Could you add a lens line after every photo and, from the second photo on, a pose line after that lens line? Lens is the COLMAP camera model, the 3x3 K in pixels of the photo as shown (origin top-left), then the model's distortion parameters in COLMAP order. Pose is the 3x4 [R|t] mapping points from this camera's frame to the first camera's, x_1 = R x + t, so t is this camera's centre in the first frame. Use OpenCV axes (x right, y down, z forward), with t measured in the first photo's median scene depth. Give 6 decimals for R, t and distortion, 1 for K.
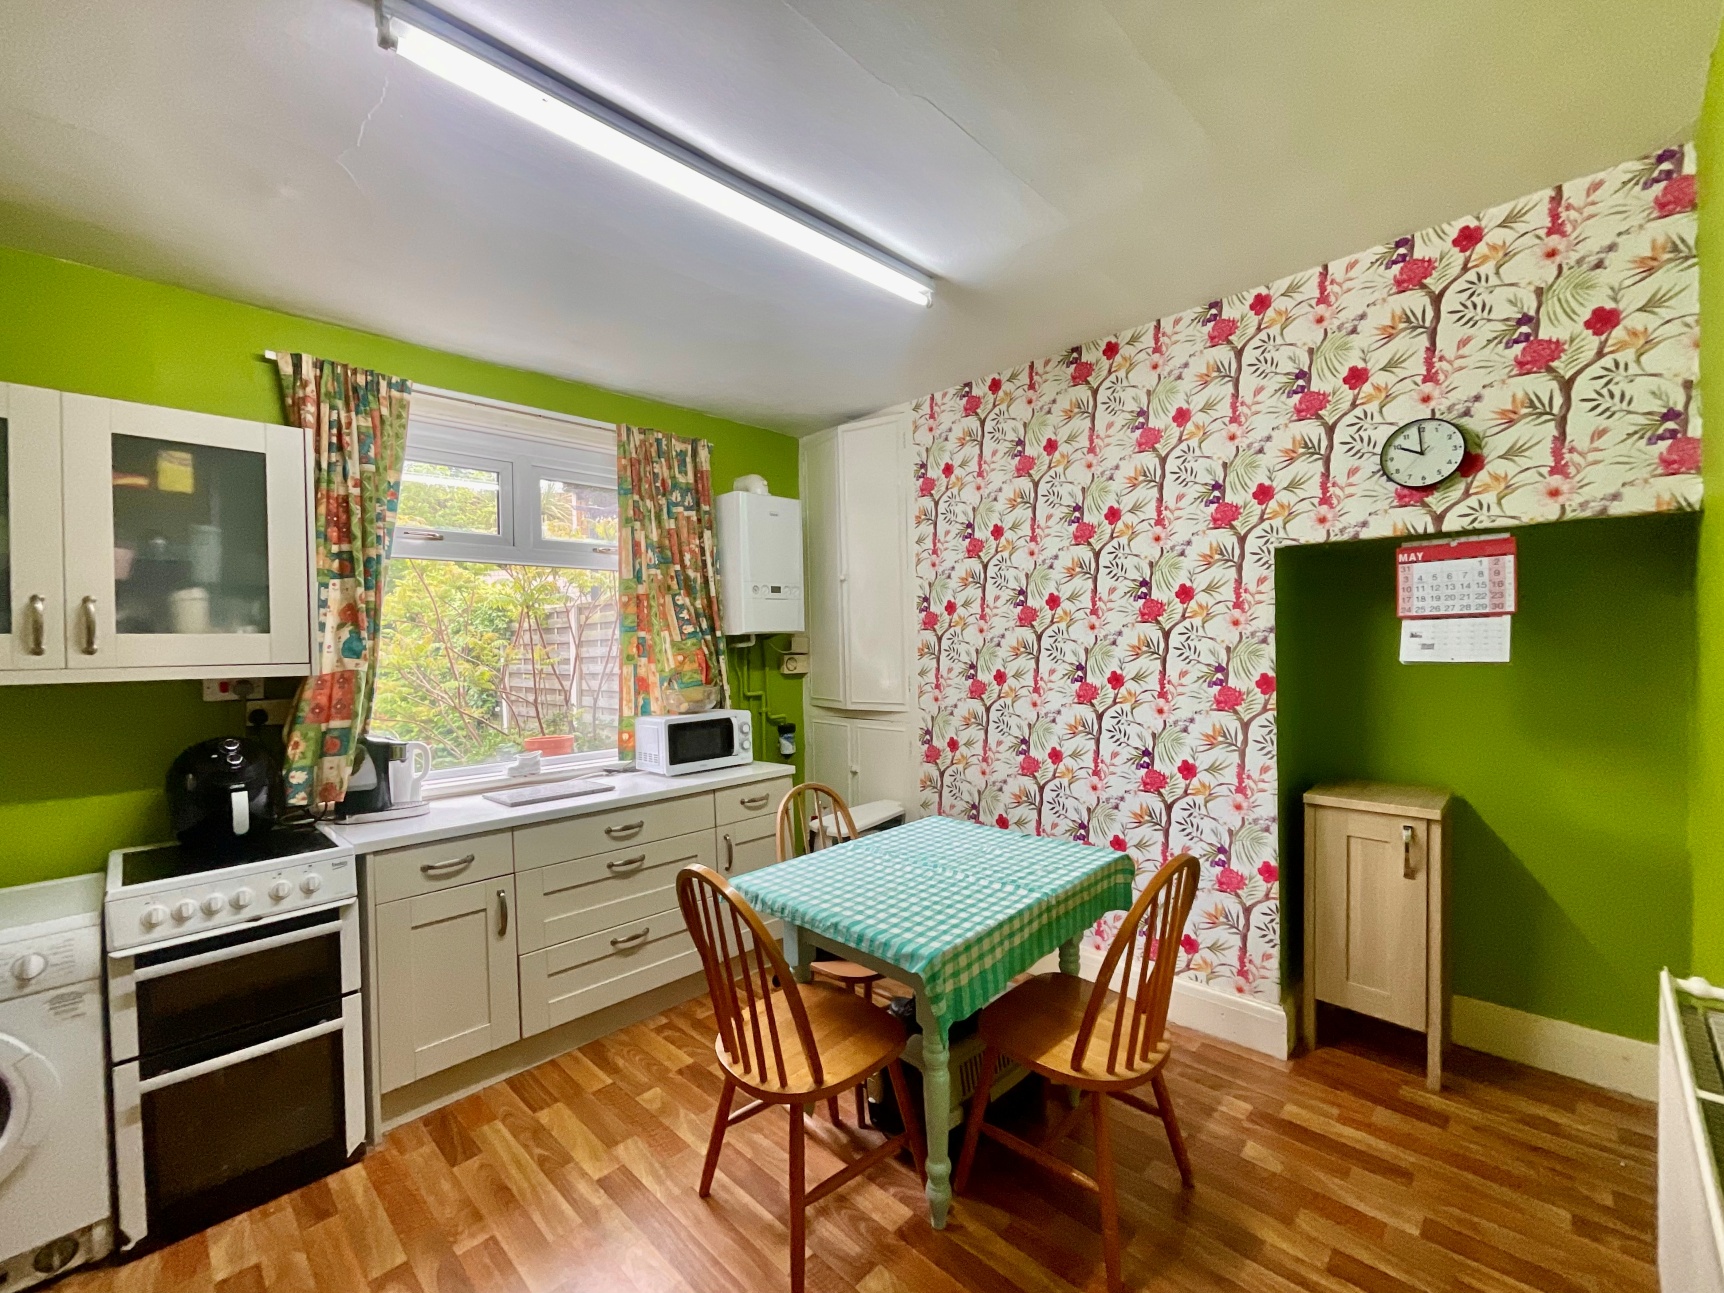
lens RADIAL K [[720.4, 0, 862.0], [0, 720.4, 646.5], [0, 0, 1]] dist [-0.006261, -0.000174]
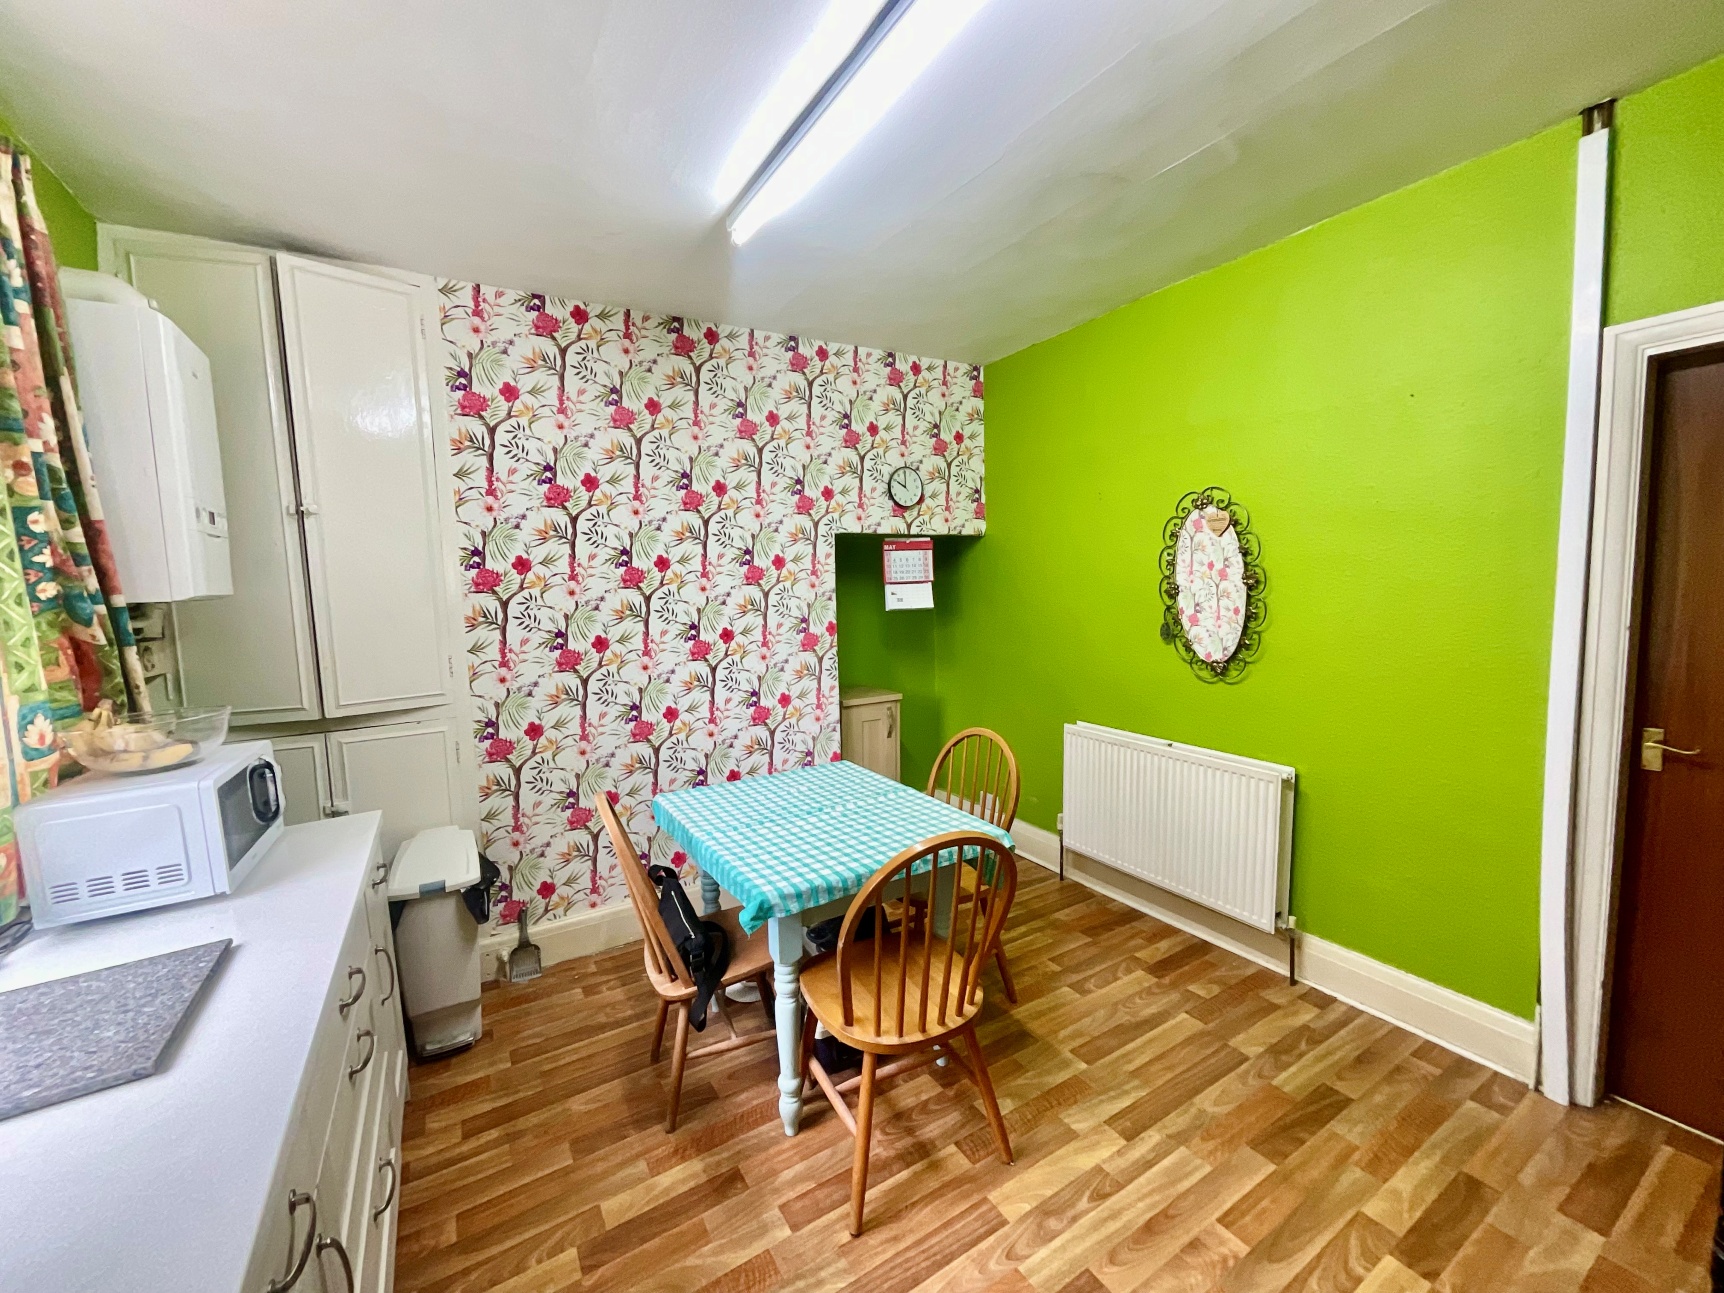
lens RADIAL K [[617.1, 0, 862.0], [0, 617.1, 646.5], [0, 0, 1]] dist [-0.000026, -0.018592]
pose [[0.294757, -0.074653, 0.952652, -0.590575], [0.037739, 0.997075, 0.066458, 0.008079], [-0.954827, 0.016363, 0.296712, 0.577976]]
